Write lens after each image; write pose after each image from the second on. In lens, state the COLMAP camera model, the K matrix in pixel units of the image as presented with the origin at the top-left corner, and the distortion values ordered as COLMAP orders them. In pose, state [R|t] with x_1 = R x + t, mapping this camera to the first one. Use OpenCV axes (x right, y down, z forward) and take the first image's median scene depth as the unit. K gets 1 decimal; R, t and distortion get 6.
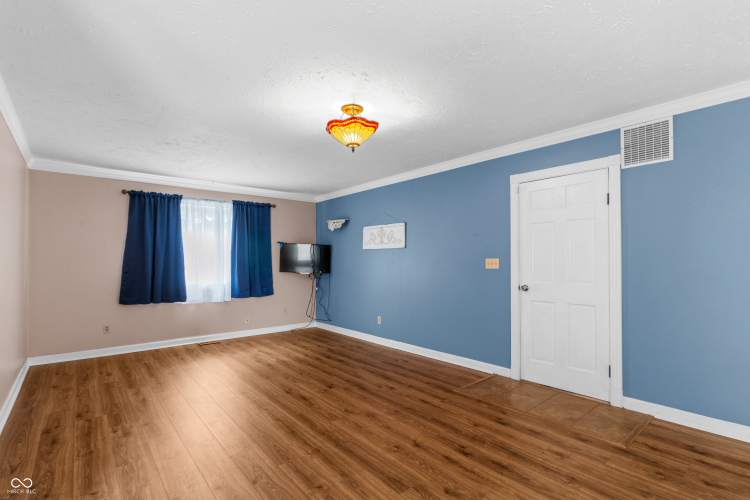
lens RADIAL K [[355.8, 0, 377.4], [0, 355.8, 262.4], [0, 0, 1]] dist [-0.001630, 0.000017]
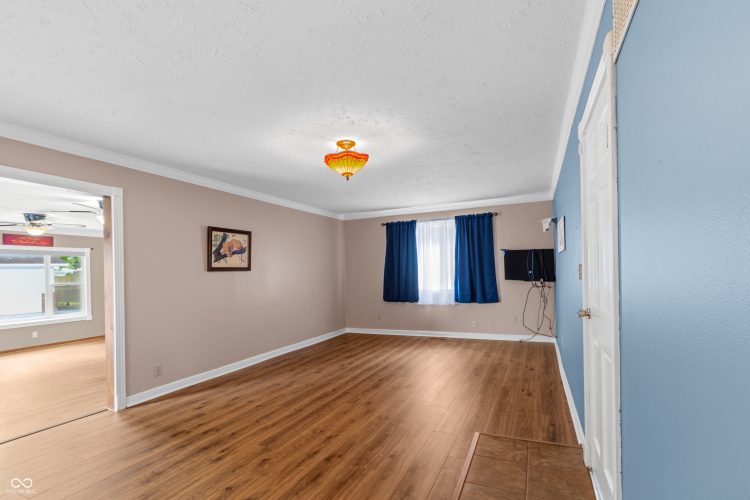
lens RADIAL K [[355.8, 0, 377.3], [0, 355.8, 271.4], [0, 0, 1]] dist [-0.001630, 0.000017]
pose [[0.444401, -0.011600, -0.895753, 0.568737], [0.022963, 0.999735, -0.001555, -0.002794], [0.895534, -0.019878, 0.444550, 0.308016]]
